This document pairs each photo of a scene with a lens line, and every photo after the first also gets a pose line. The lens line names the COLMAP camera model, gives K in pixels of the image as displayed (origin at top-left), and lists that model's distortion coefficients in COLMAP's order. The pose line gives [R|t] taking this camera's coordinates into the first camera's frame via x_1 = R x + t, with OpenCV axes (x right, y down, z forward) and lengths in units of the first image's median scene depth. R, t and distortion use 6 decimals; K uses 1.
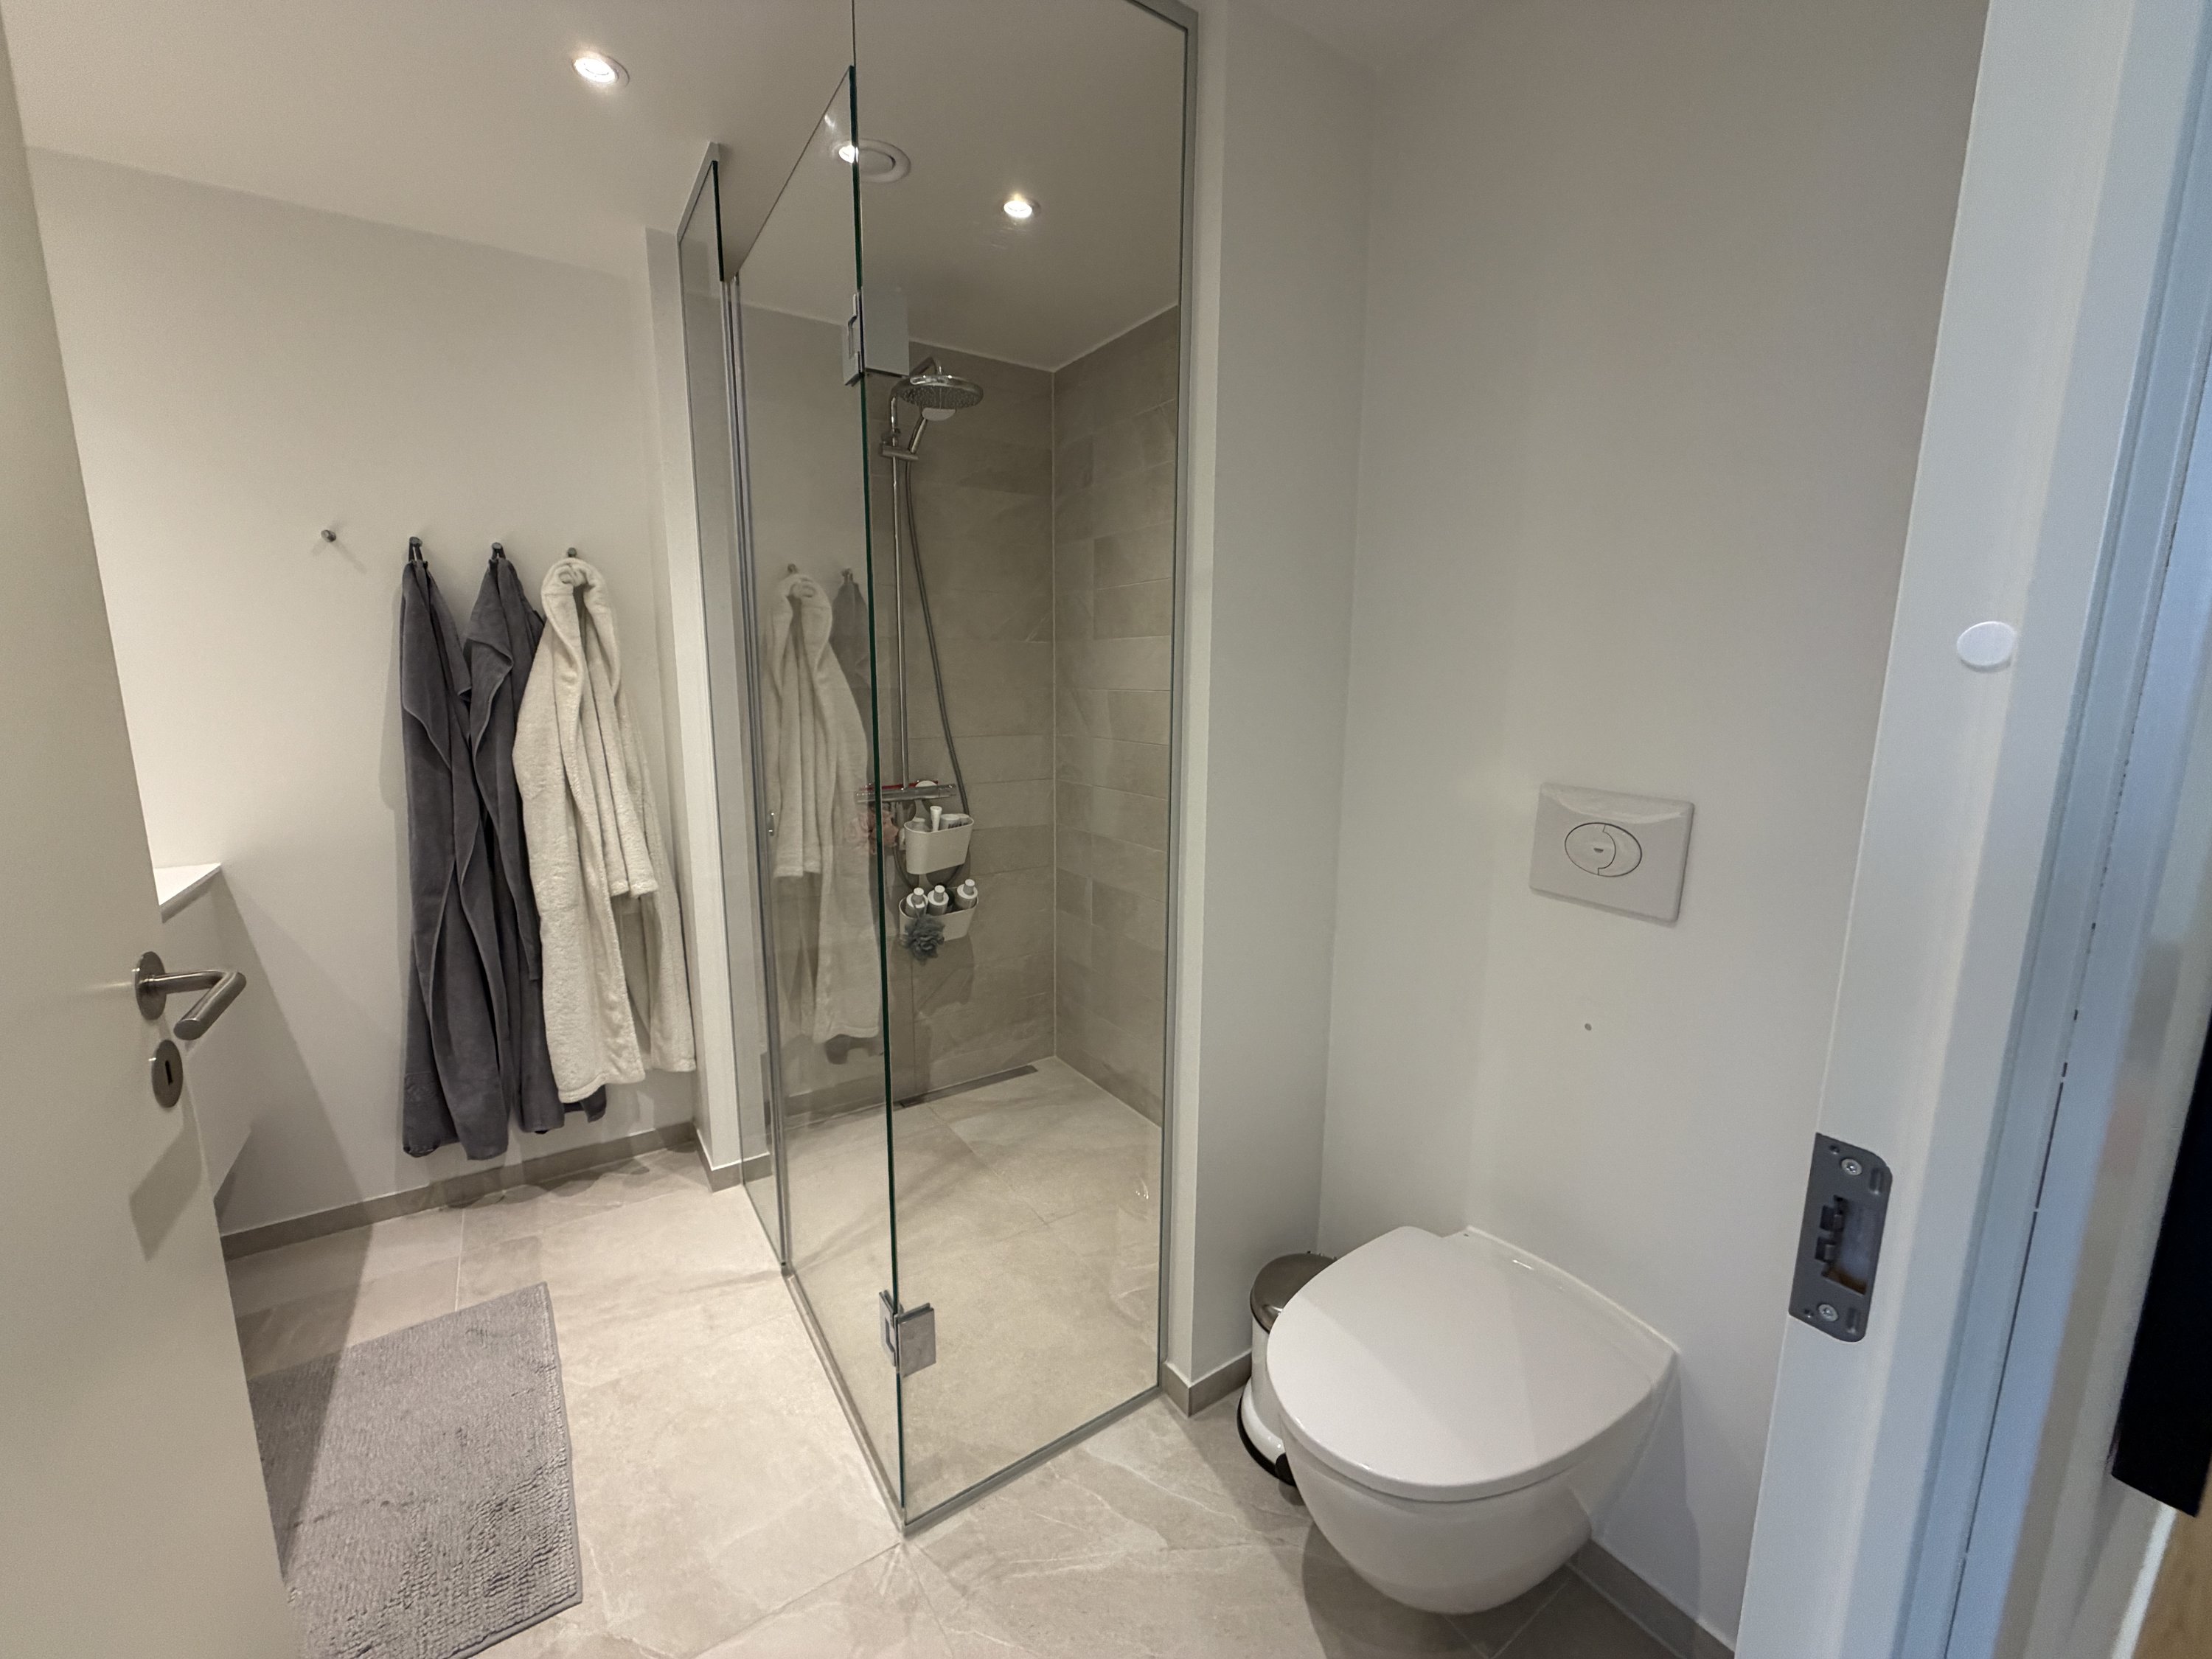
lens RADIAL K [[880.9, 0, 1100.8], [0, 880.9, 829.2], [0, 0, 1]] dist [0.001700, -0.000834]
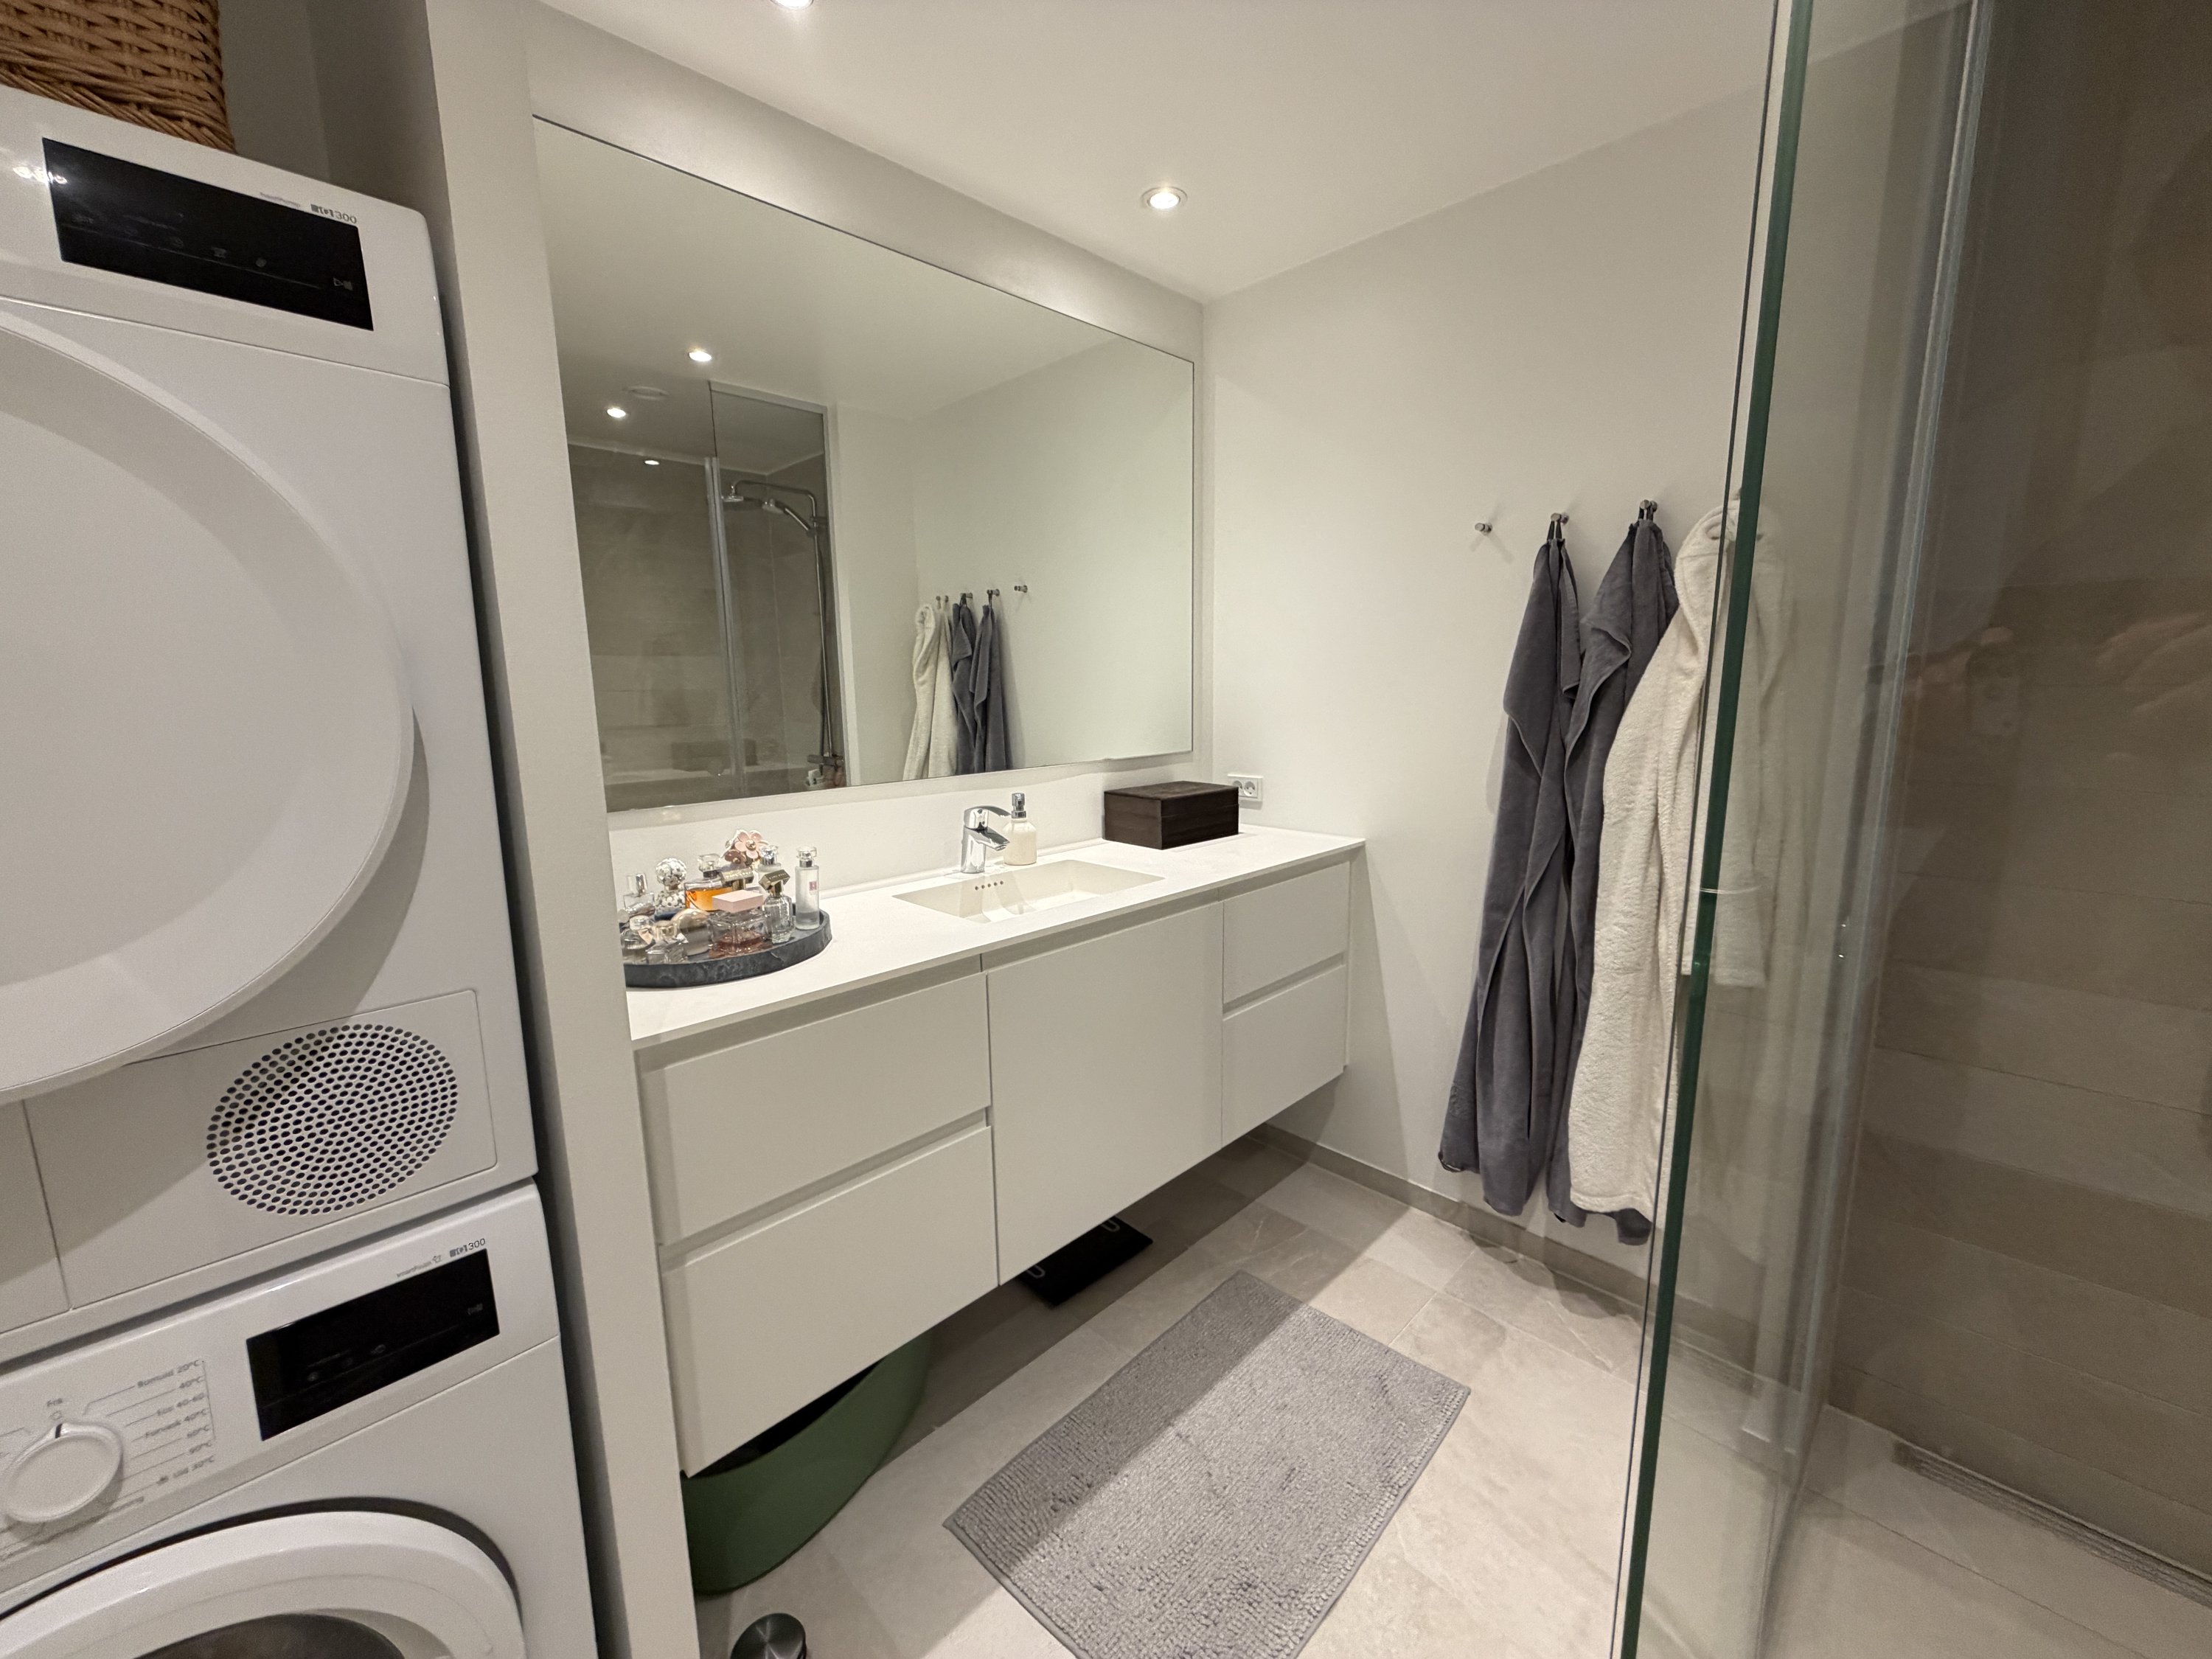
lens RADIAL K [[880.9, 0, 1105.9], [0, 880.9, 825.0], [0, 0, 1]] dist [0.001700, -0.000834]
pose [[0.192562, 0.154655, -0.969021, 0.033892], [-0.152086, 0.980274, 0.126228, -0.064819], [0.969427, 0.123068, 0.212285, 0.393904]]
